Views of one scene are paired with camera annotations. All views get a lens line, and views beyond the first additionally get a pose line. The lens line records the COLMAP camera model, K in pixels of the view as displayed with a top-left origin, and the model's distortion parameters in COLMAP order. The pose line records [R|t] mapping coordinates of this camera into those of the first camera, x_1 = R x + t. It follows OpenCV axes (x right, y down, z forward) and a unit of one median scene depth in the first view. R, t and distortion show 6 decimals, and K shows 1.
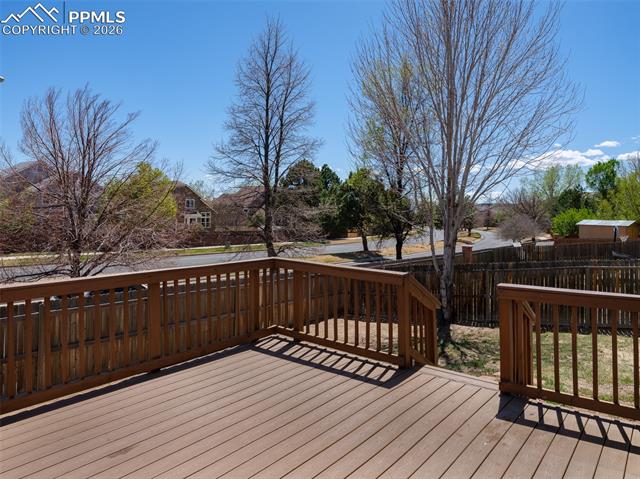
lens RADIAL K [[460.1, 0, 320.0], [0, 460.1, 239.5], [0, 0, 1]] dist [0.003739, 0.000541]
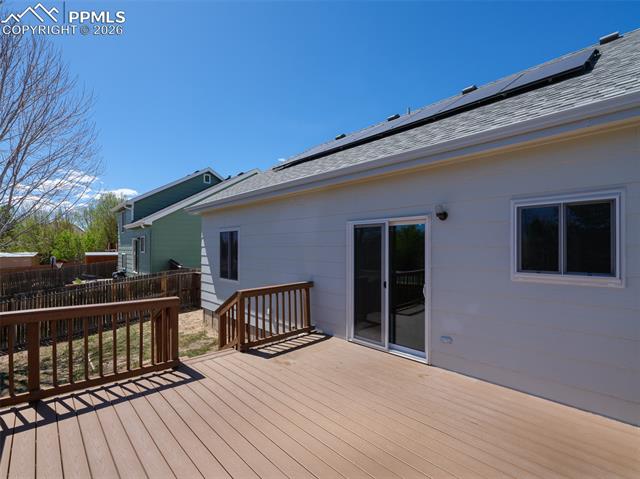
lens RADIAL K [[300.0, 0, 321.3], [0, 300.0, 250.6], [0, 0, 1]] dist [-0.000279, 0.000327]
pose [[0.157302, -0.019172, 0.987364, -0.274436], [0.061497, 0.998061, 0.009582, -0.016241], [-0.985634, 0.059212, 0.158176, 0.205644]]
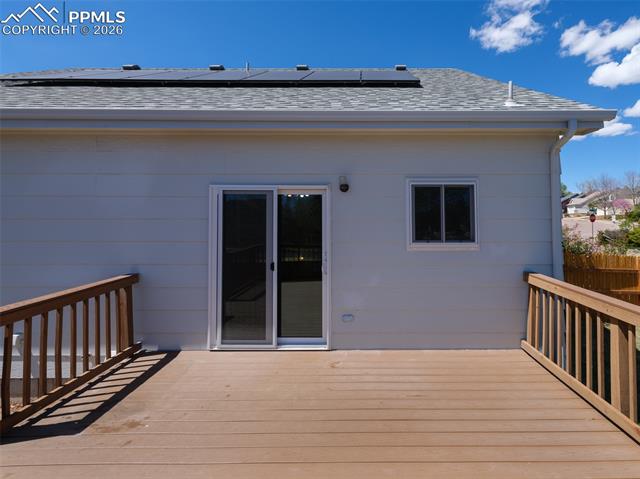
lens RADIAL K [[307.5, 0, 360.8], [0, 307.5, 213.3], [0, 0, 1]] dist [0.002071, 0.000597]
pose [[-0.611468, 0.009992, 0.791206, -0.178525], [0.041940, 0.998924, 0.019797, -0.022413], [-0.790157, 0.045288, -0.611229, 0.326000]]
